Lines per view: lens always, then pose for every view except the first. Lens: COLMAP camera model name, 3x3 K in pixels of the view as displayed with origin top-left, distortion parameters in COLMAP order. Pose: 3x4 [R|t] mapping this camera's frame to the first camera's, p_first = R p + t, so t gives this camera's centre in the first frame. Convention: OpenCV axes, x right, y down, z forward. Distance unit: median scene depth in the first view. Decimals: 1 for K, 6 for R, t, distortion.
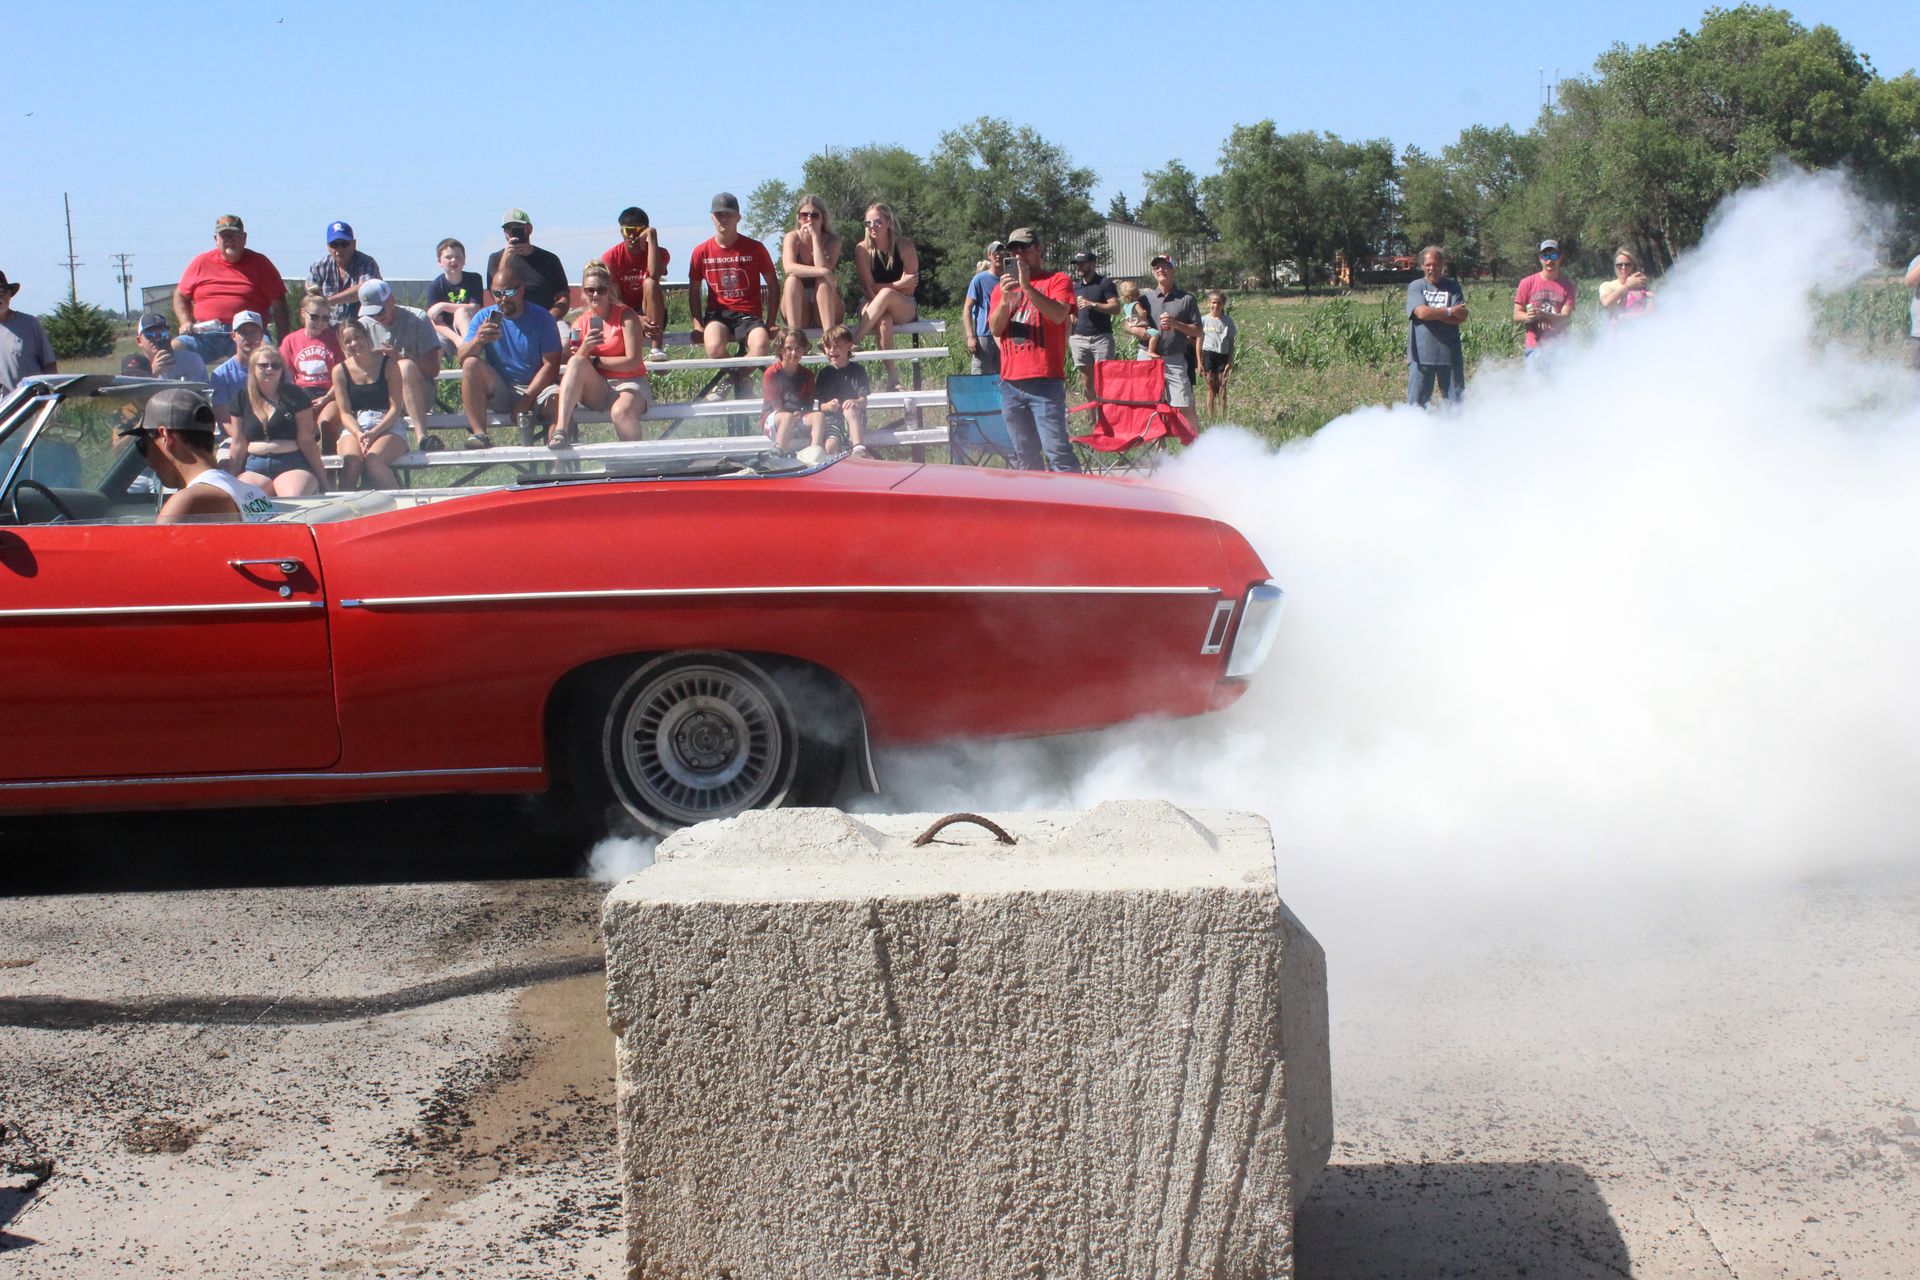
lens RADIAL K [[2761.5, 0, 963.8], [0, 2761.5, 676.1], [0, 0, 1]] dist [-0.055506, 0.134983]
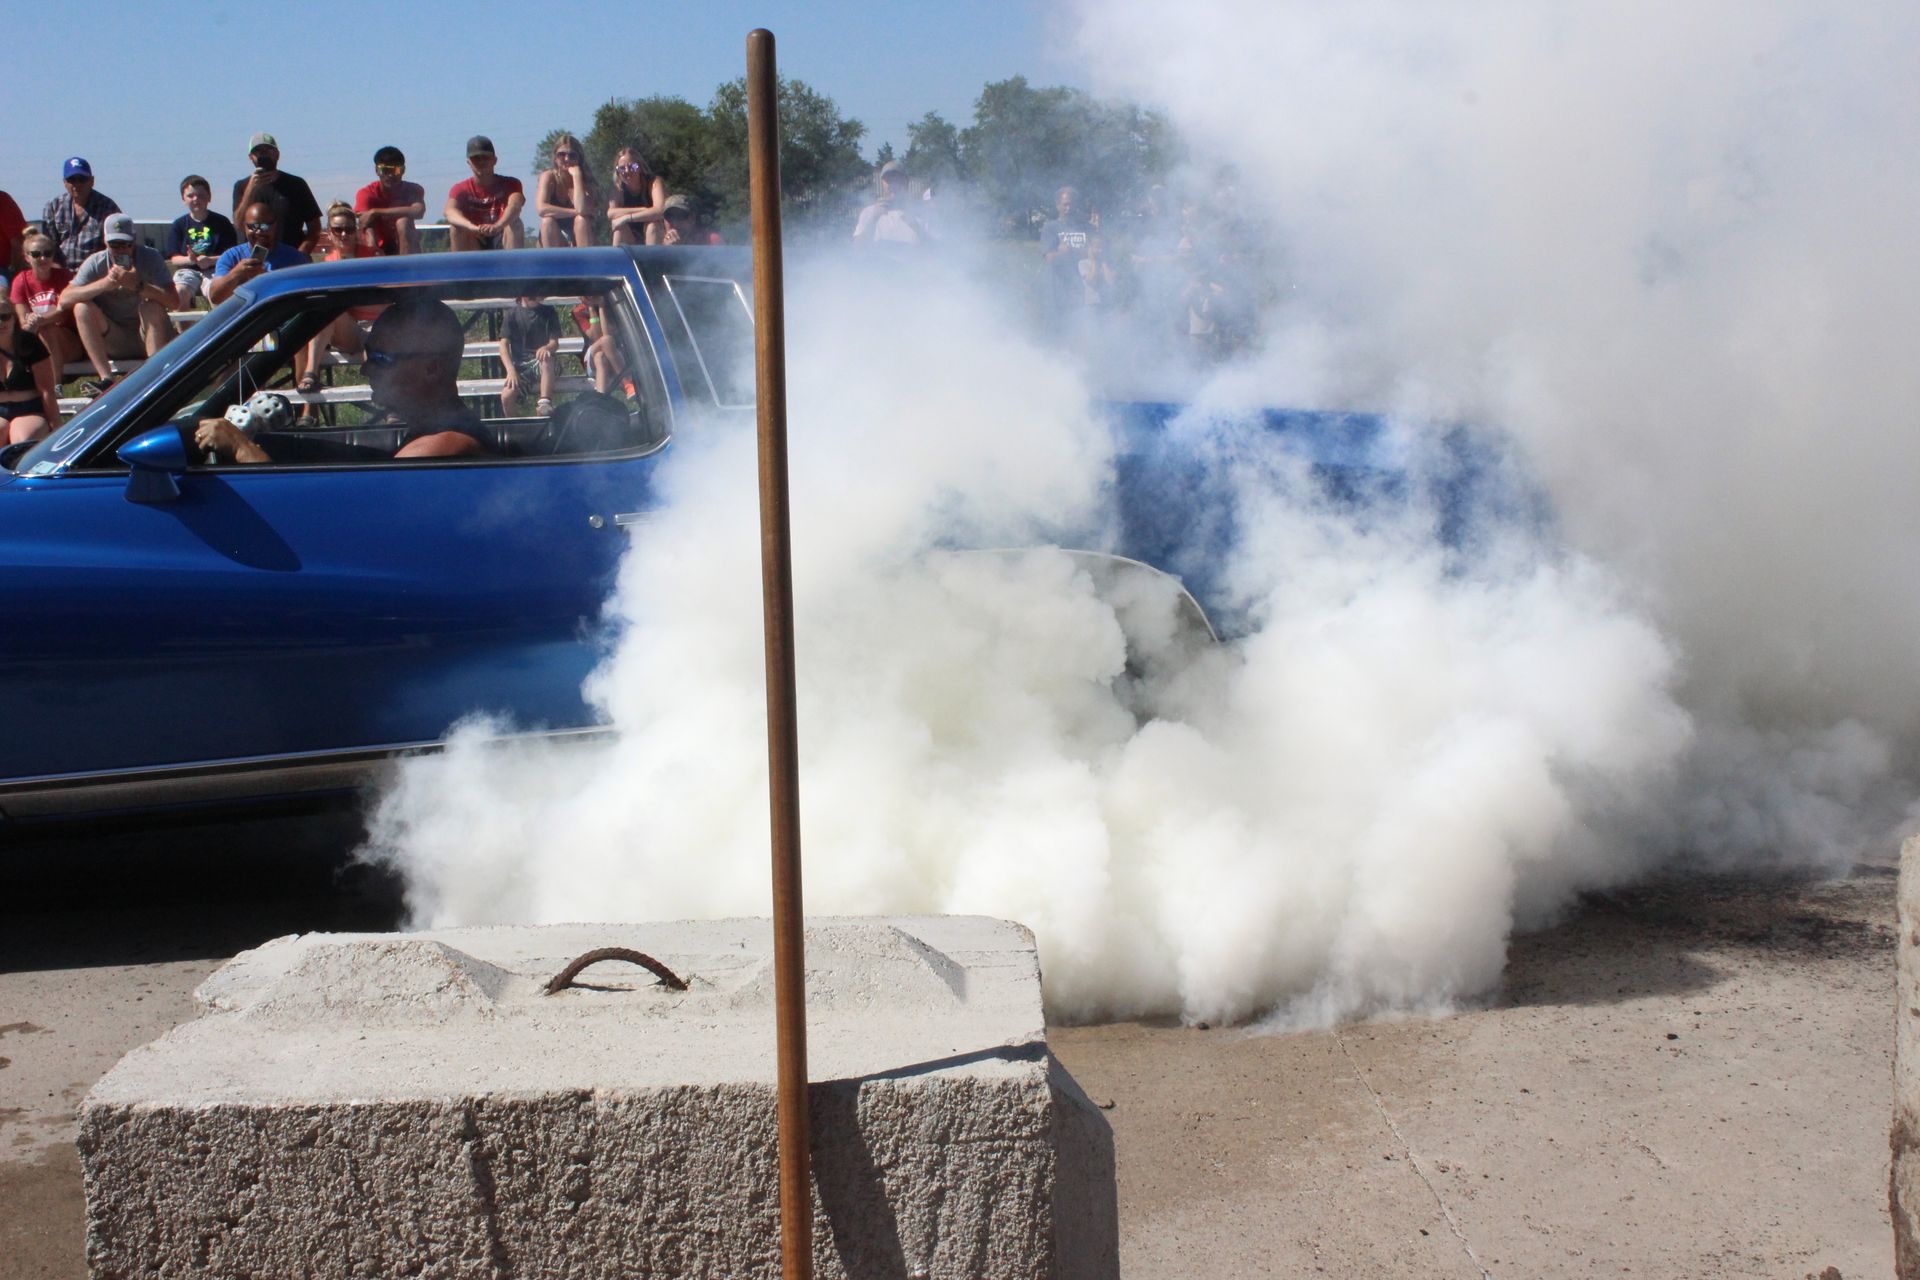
lens RADIAL K [[2547.1, 0, 960.9], [0, 2547.1, 653.4], [0, 0, 1]] dist [-0.079532, 0.157557]
pose [[0.996435, -0.008898, 0.083897, 0.037840], [0.006827, 0.999666, 0.024936, -0.045899], [-0.084090, -0.024274, 0.996162, 0.356521]]
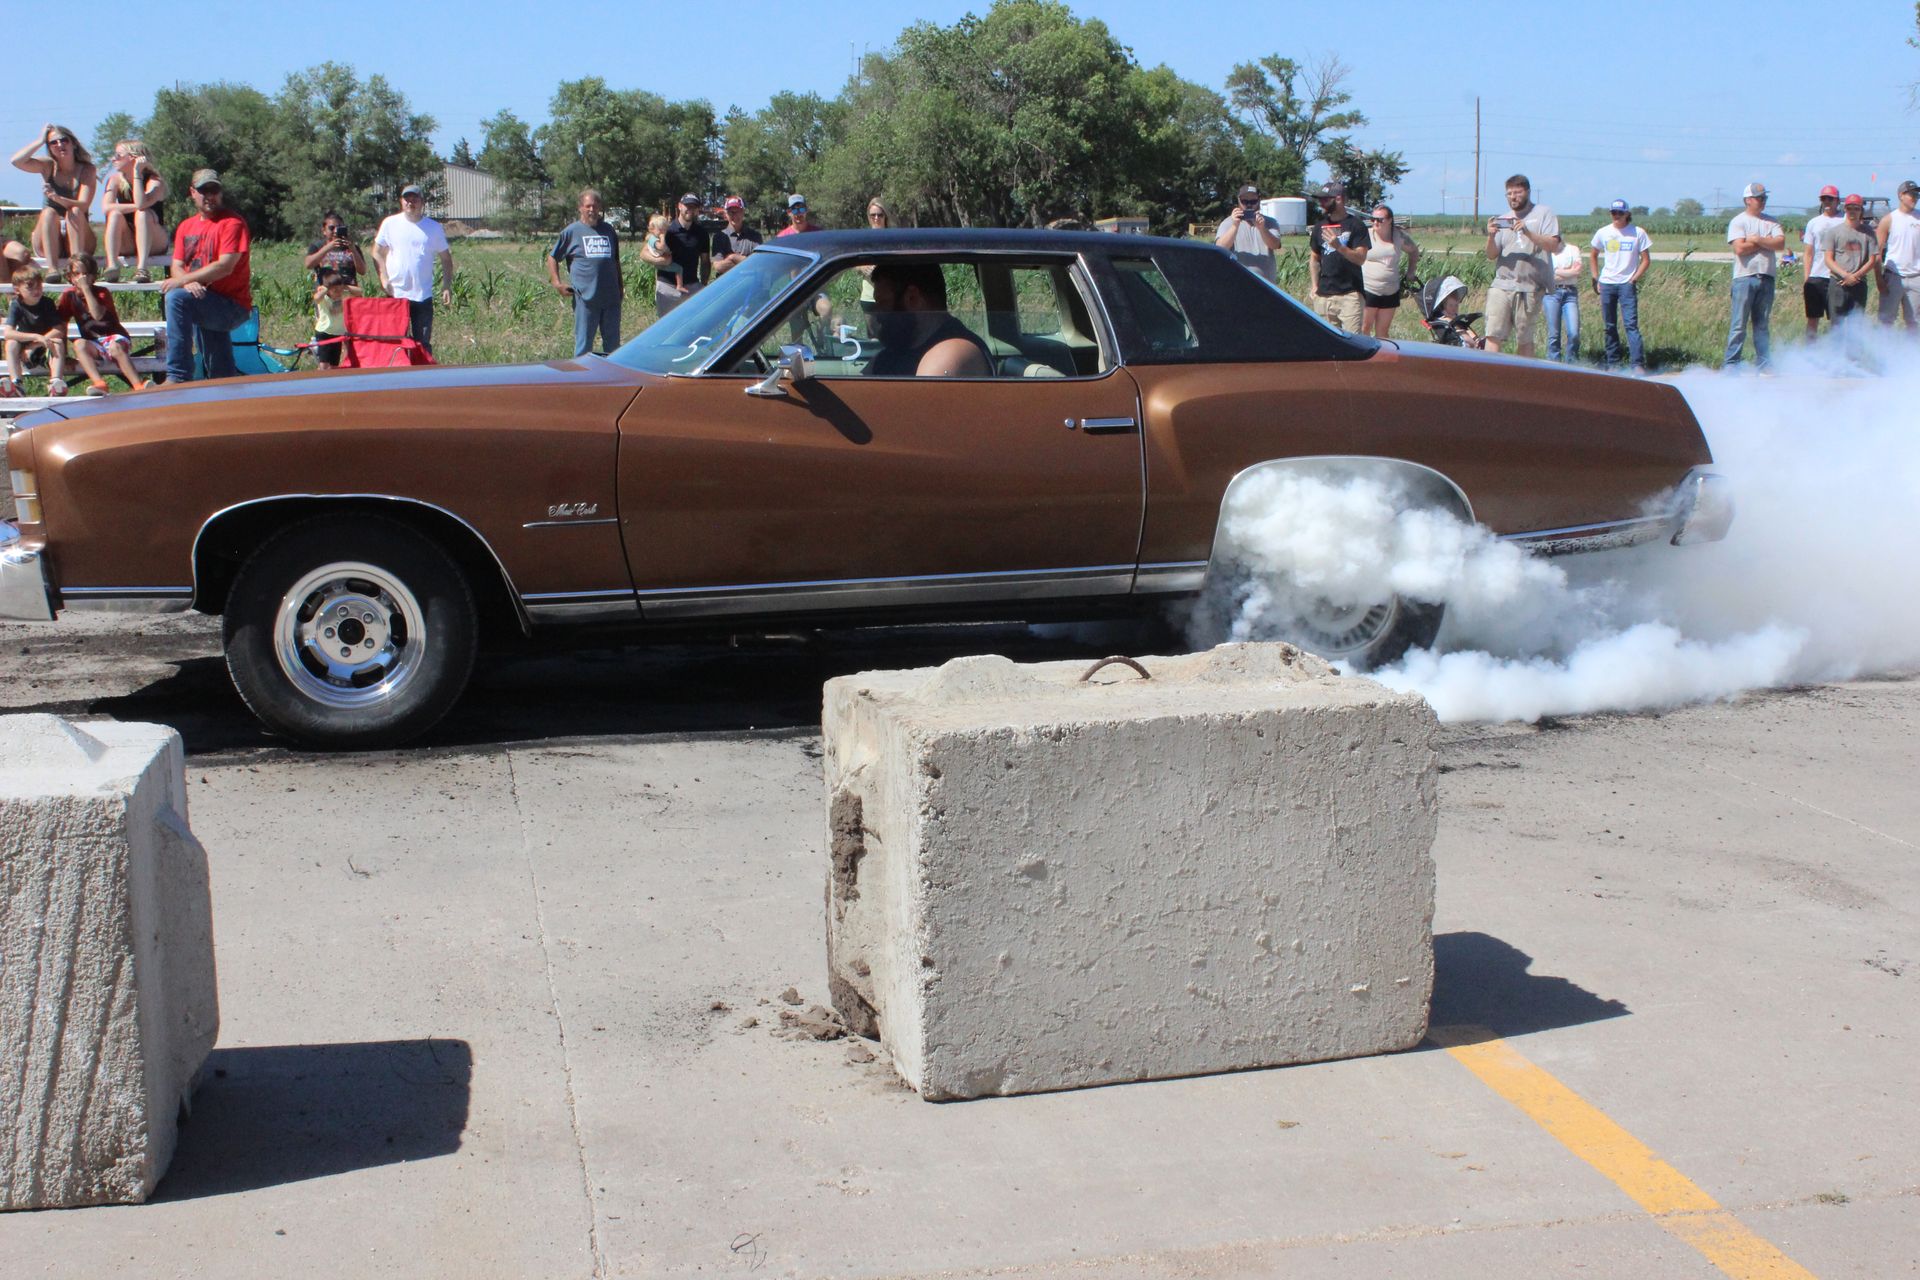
lens RADIAL K [[2547.1, 0, 960.9], [0, 2547.1, 653.4], [0, 0, 1]] dist [-0.079532, 0.157557]
pose [[0.969360, -0.002512, 0.245631, 0.185203], [-0.003338, 0.999721, 0.023397, -0.002951], [-0.245622, -0.023500, 0.969081, -0.037620]]
